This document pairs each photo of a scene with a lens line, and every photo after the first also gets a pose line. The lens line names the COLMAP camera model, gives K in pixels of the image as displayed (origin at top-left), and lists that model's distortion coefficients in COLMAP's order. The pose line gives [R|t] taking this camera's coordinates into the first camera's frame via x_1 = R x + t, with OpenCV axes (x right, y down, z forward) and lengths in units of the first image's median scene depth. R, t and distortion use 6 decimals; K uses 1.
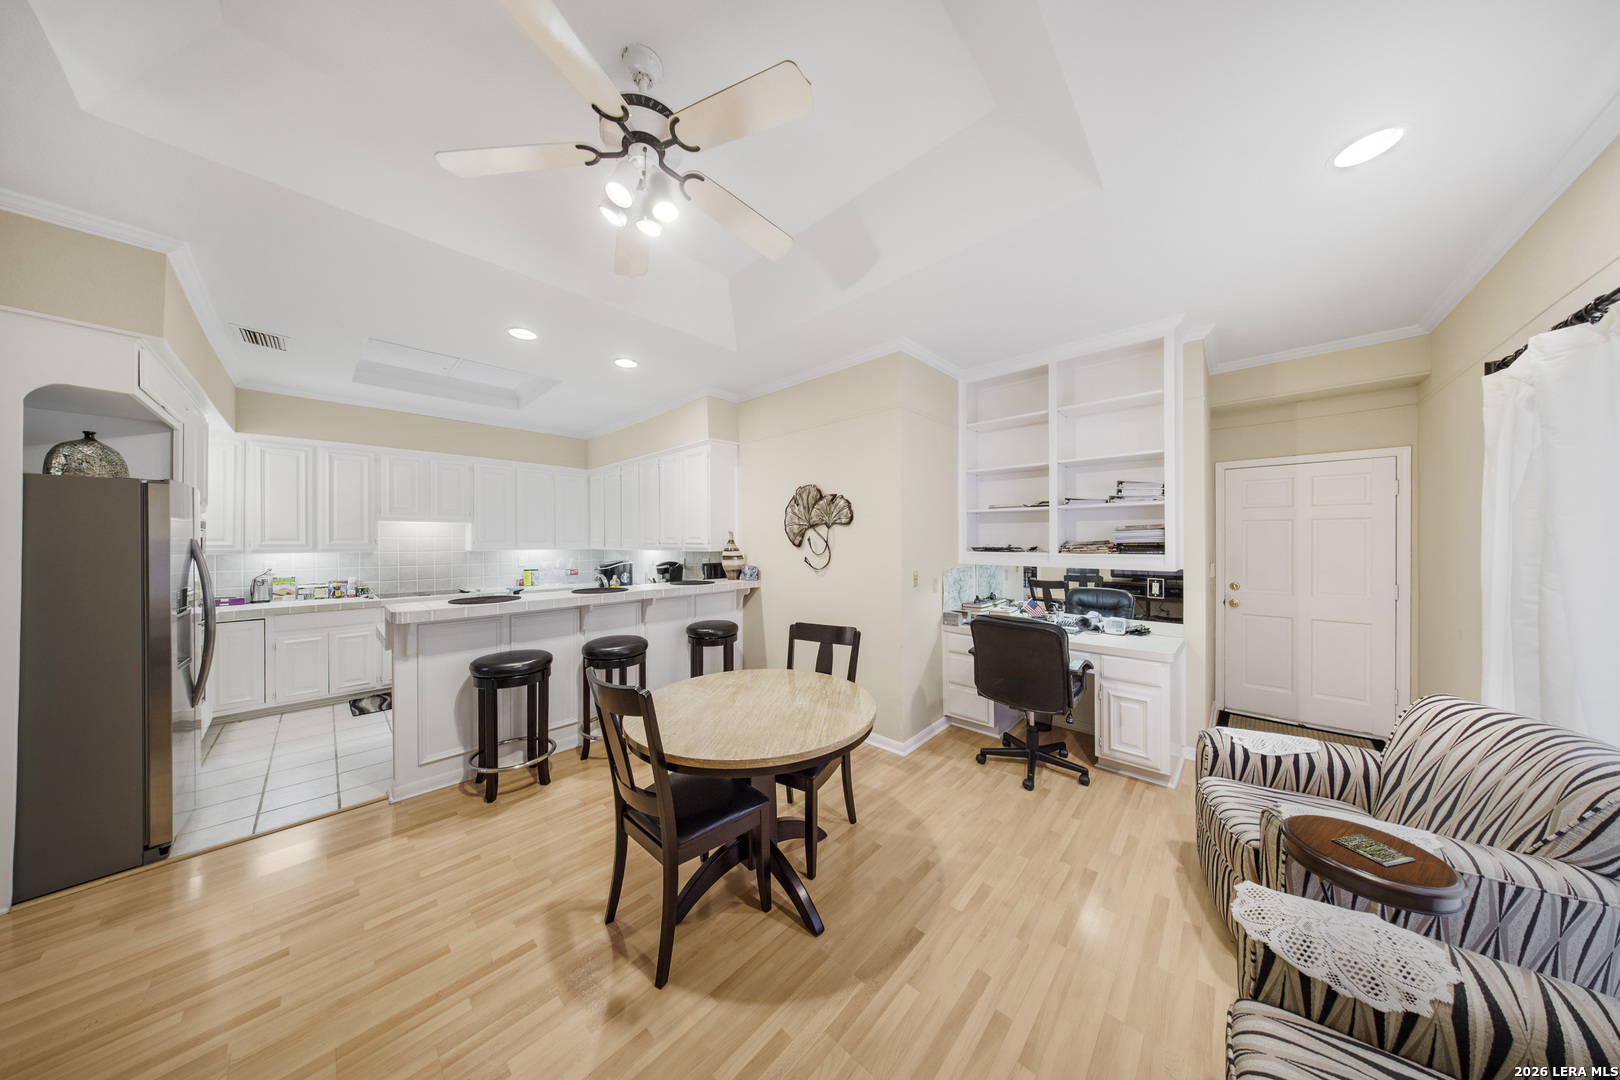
lens RADIAL K [[455.2, 0, 799.0], [0, 455.2, 540.1], [0, 0, 1]] dist [-0.003840, 0.000129]
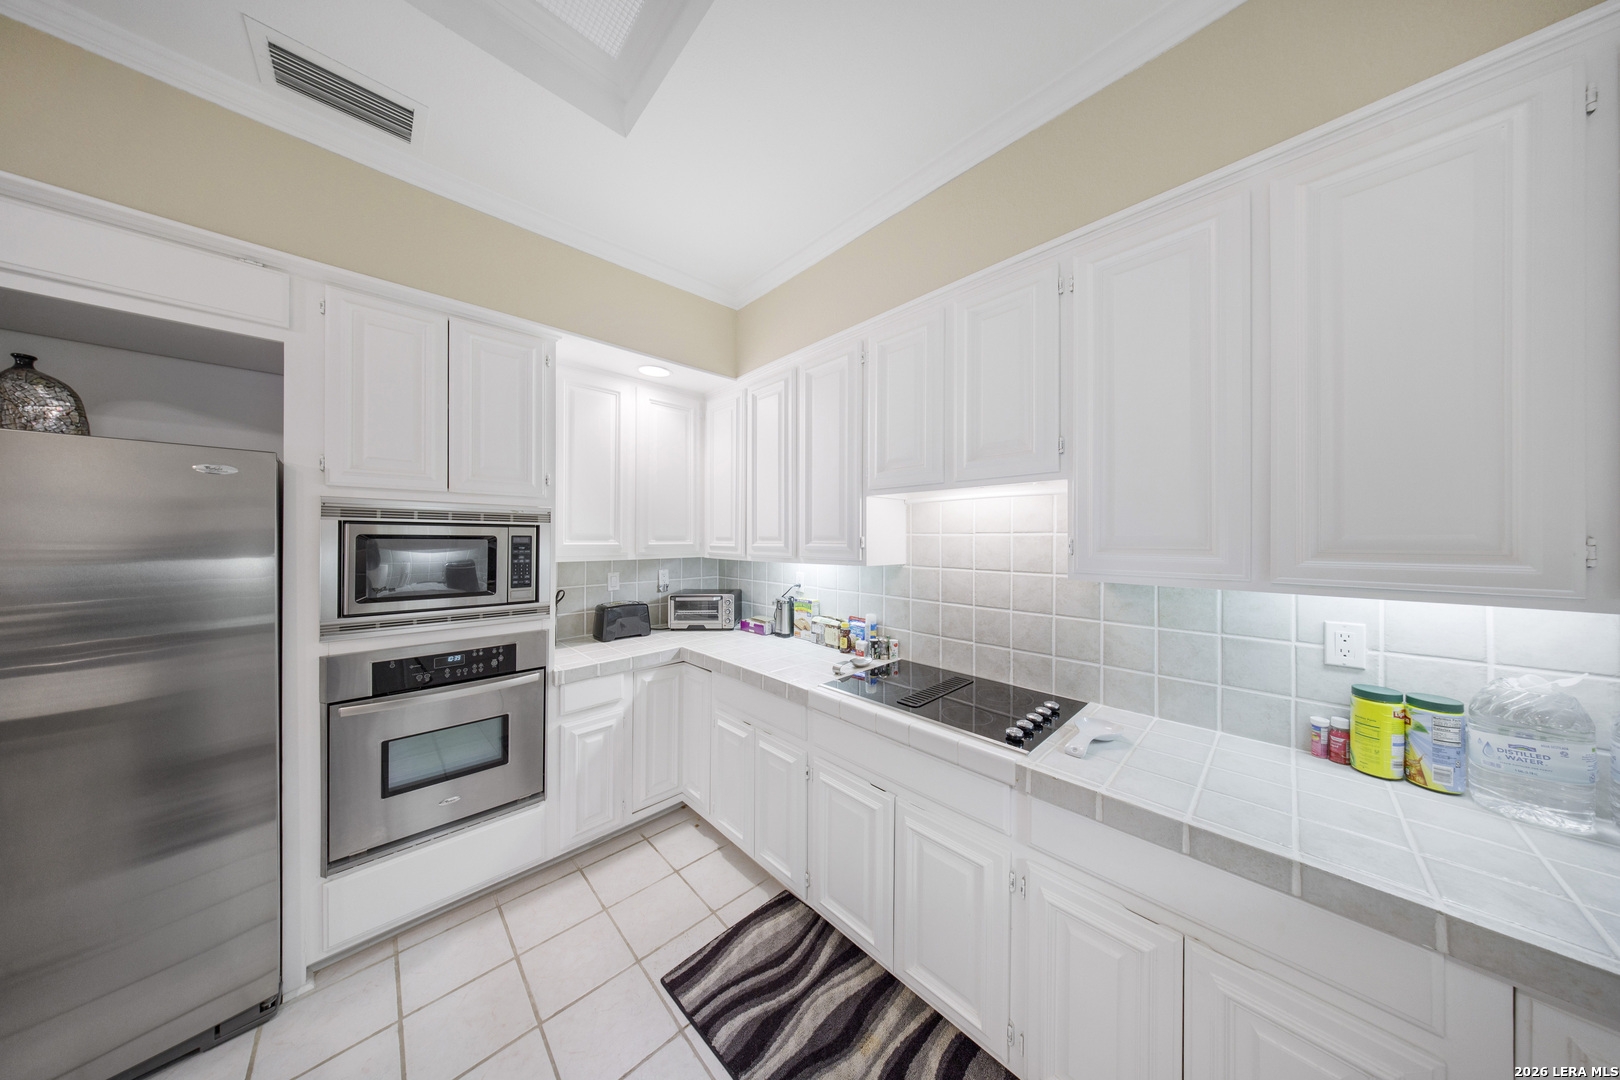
lens RADIAL K [[455.2, 0, 804.0], [0, 455.2, 540.9], [0, 0, 1]] dist [-0.003840, 0.000129]
pose [[-0.049779, 0.013986, -0.998662, -0.586777], [-0.000474, 0.999902, 0.014027, -0.006919], [0.998760, 0.001172, -0.049767, 1.152710]]
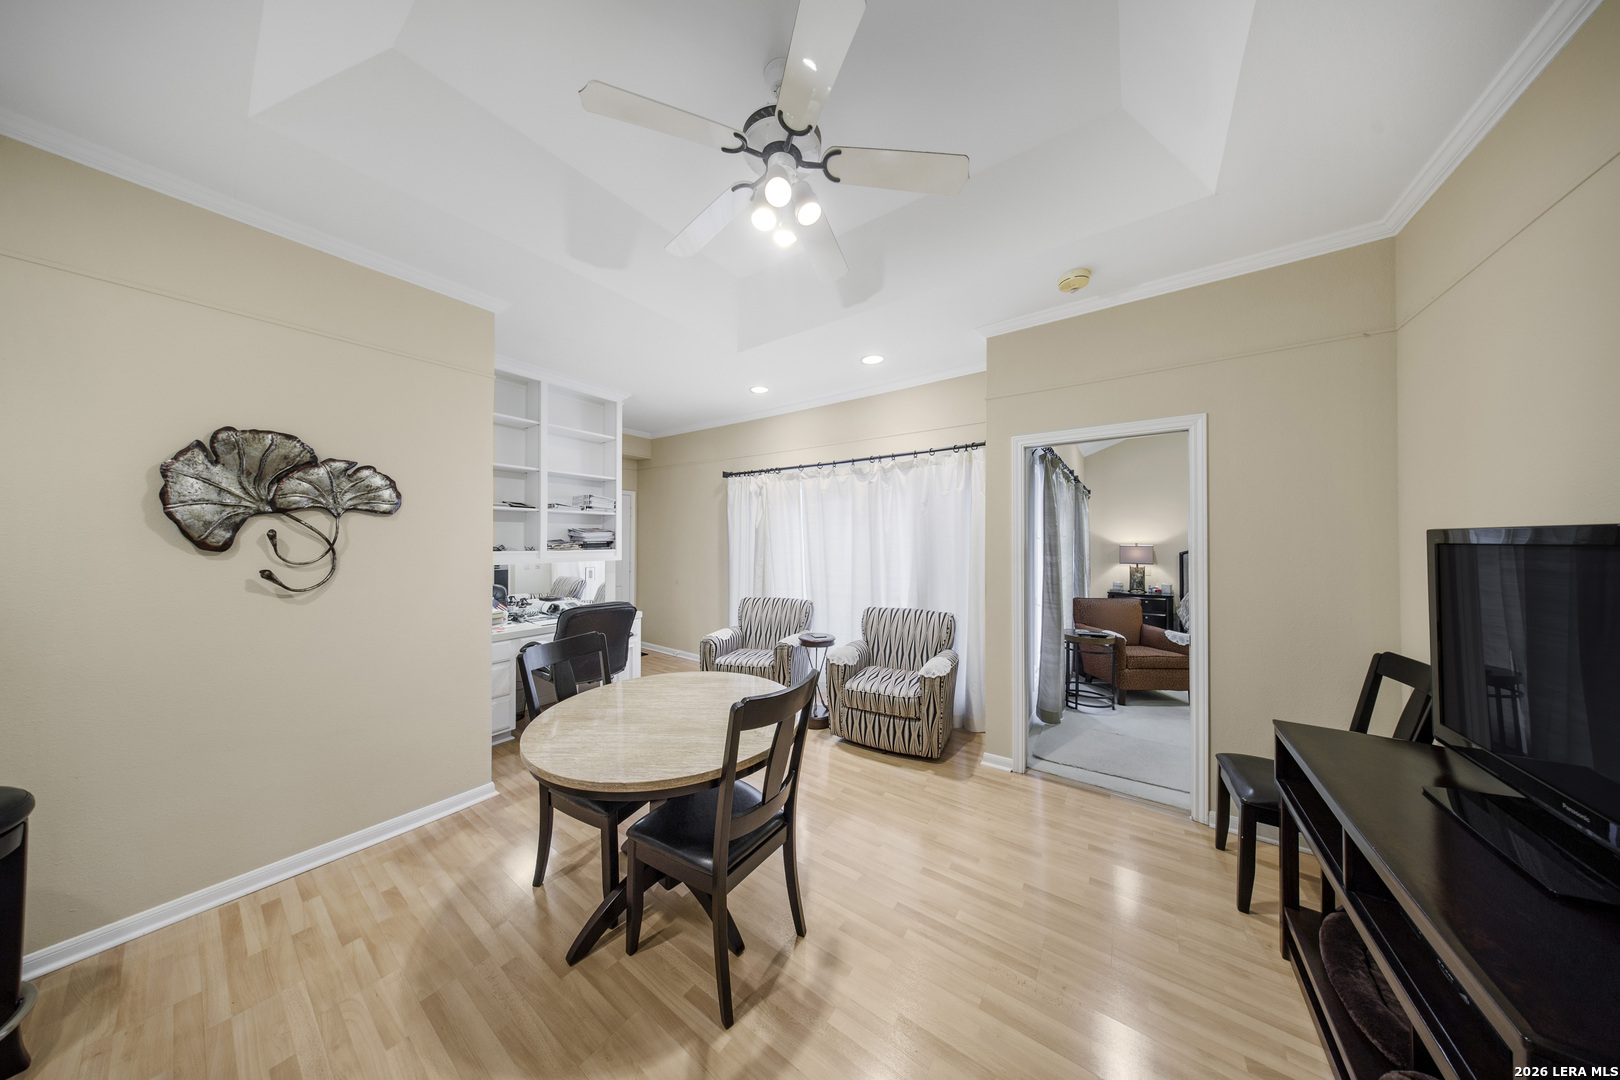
lens RADIAL K [[455.2, 0, 813.4], [0, 455.2, 533.9], [0, 0, 1]] dist [-0.003840, 0.000129]
pose [[-0.145480, 0.015263, 0.989243, -0.562535], [-0.003124, 0.999869, -0.015887, 0.002174], [-0.989356, -0.005401, -0.145413, 0.446658]]
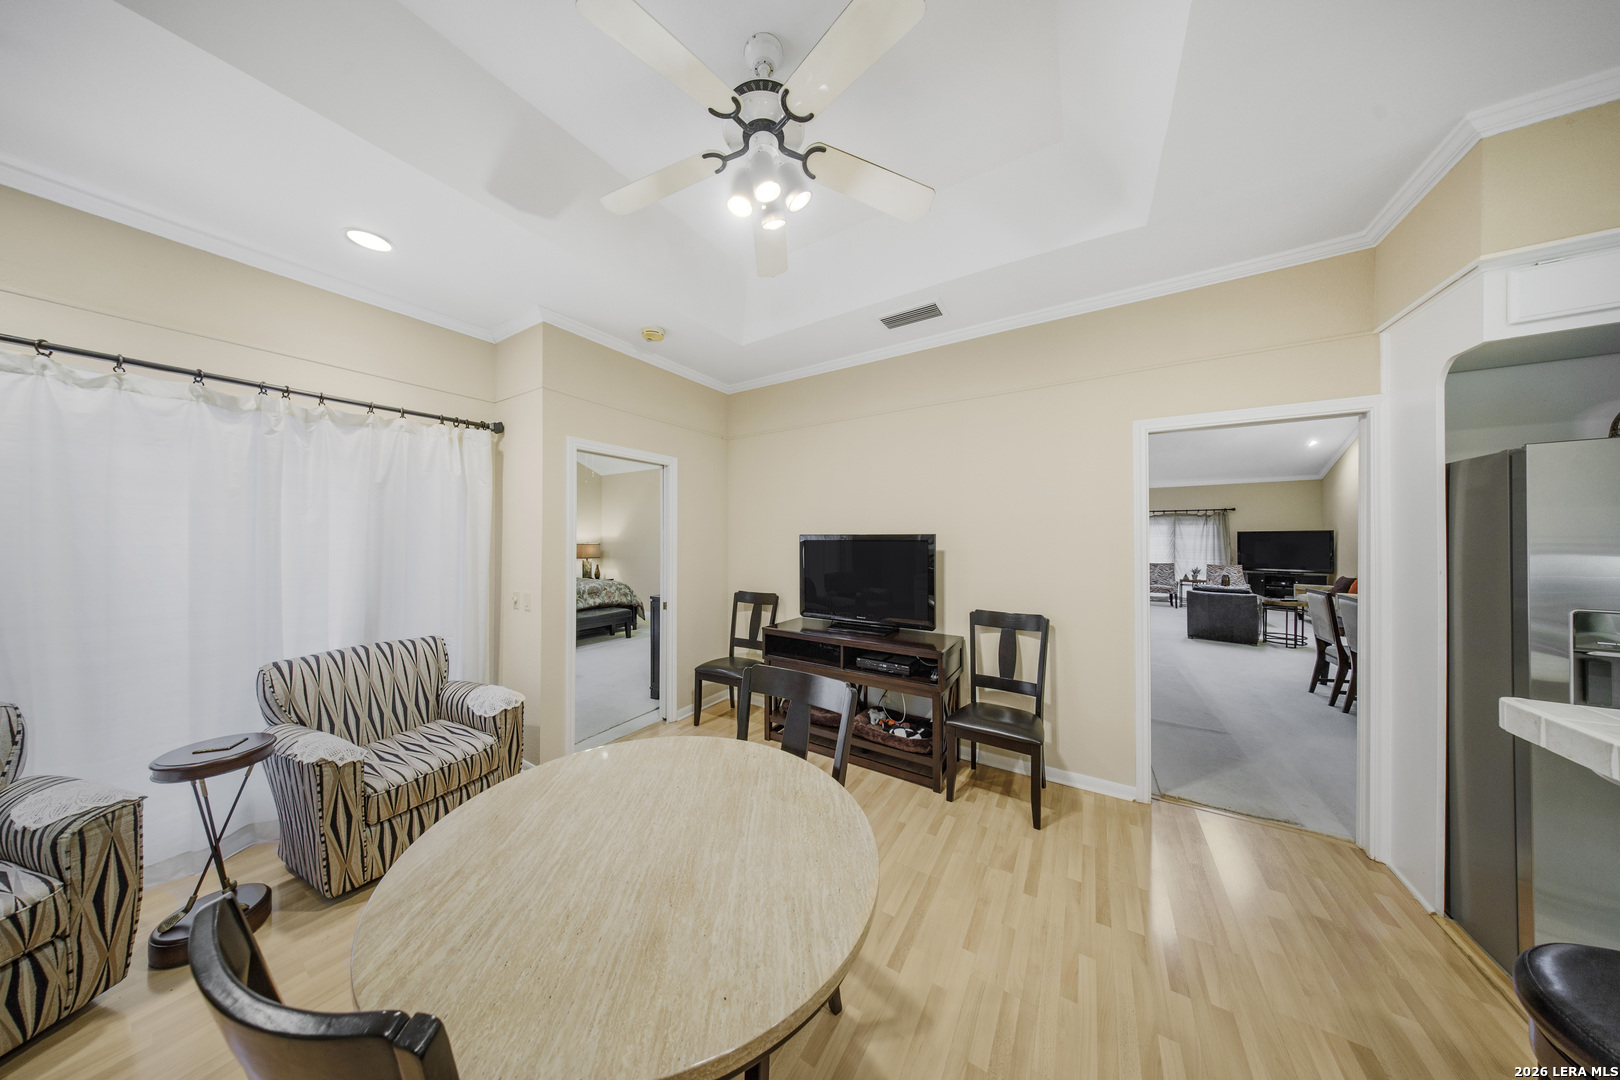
lens RADIAL K [[455.2, 0, 770.2], [0, 455.2, 537.9], [0, 0, 1]] dist [-0.003840, 0.000129]
pose [[-0.987889, 0.000383, -0.155160, -0.082083], [0.001645, 0.999967, -0.008003, 0.005252], [0.155152, -0.008161, -0.987857, 0.817366]]
